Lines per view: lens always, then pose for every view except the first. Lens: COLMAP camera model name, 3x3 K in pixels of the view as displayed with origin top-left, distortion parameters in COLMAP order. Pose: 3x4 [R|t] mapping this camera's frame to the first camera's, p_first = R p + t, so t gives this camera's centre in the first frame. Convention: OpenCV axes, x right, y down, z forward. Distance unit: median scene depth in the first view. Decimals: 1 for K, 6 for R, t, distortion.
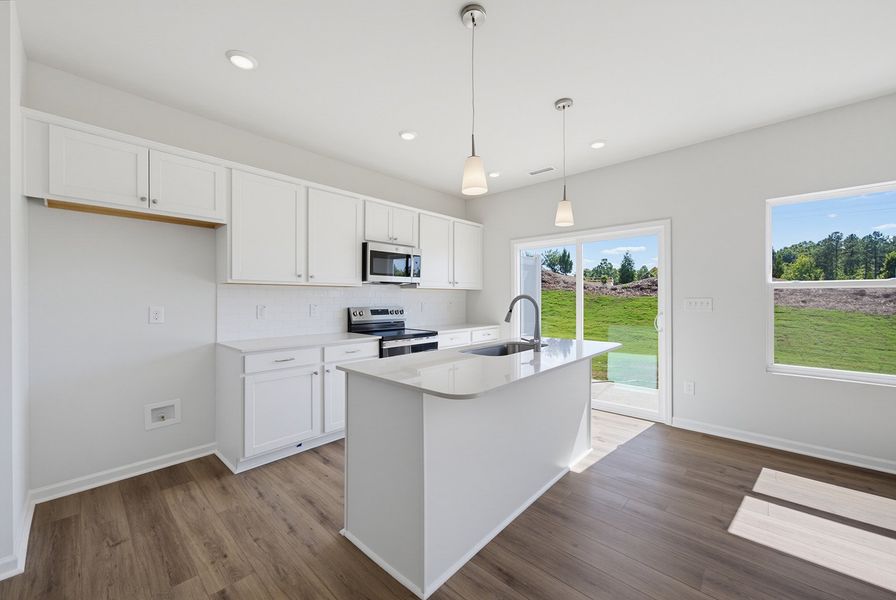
lens RADIAL K [[342.1, 0, 468.9], [0, 342.1, 299.1], [0, 0, 1]] dist [-0.011831, 0.000078]
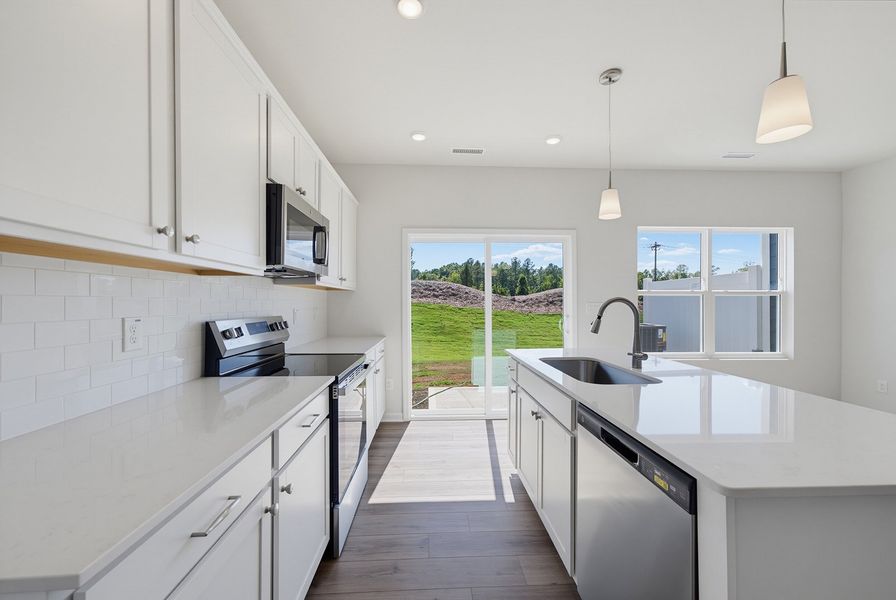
lens RADIAL K [[337.9, 0, 438.5], [0, 337.9, 298.5], [0, 0, 1]] dist [0.011037, -0.000016]
pose [[0.728739, 0.010191, 0.684716, -0.460355], [0.000344, 0.999884, -0.015248, 0.002103], [-0.684791, 0.011347, 0.728651, 0.498989]]
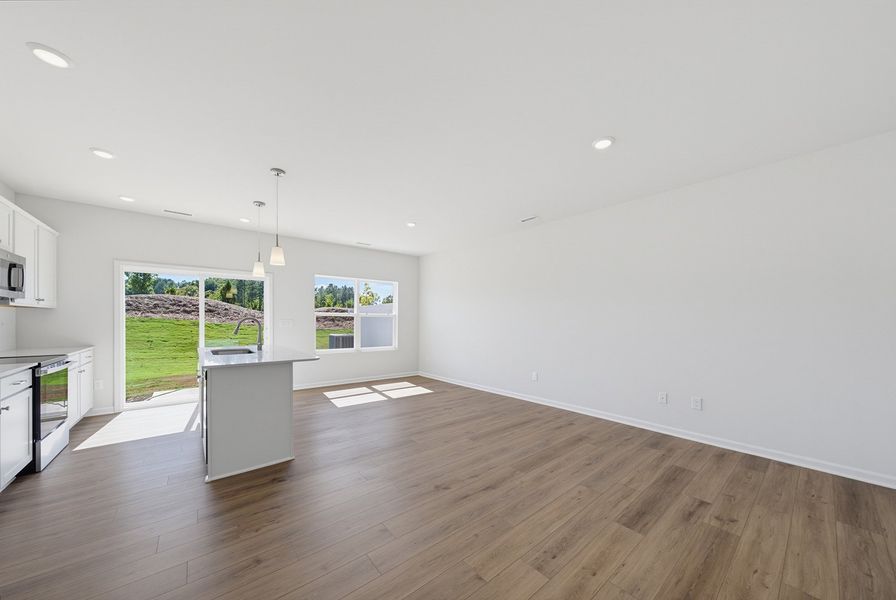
lens RADIAL K [[313.7, 0, 444.7], [0, 313.7, 321.6], [0, 0, 1]] dist [0.000956, -0.000032]
pose [[0.167274, -0.002196, 0.985908, -0.807424], [-0.004412, 0.999986, 0.002976, -0.000403], [-0.985901, -0.004848, 0.167262, -0.122791]]
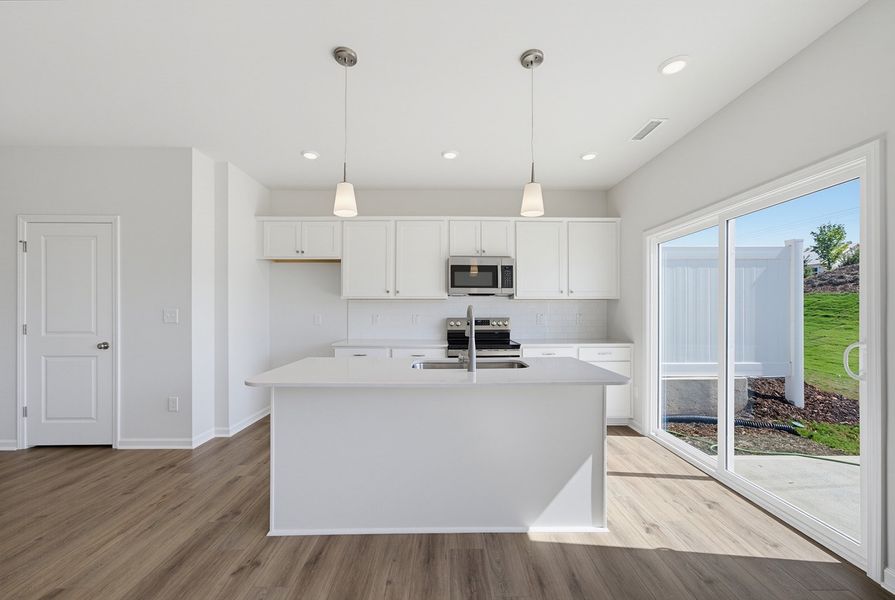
lens RADIAL K [[341.6, 0, 454.9], [0, 341.6, 310.2], [0, 0, 1]] dist [-0.001794, -0.000010]
pose [[0.674554, 0.003722, -0.738216, 0.543571], [-0.002296, 0.999993, 0.002944, -0.001809], [0.738222, -0.000292, 0.674558, 0.256763]]
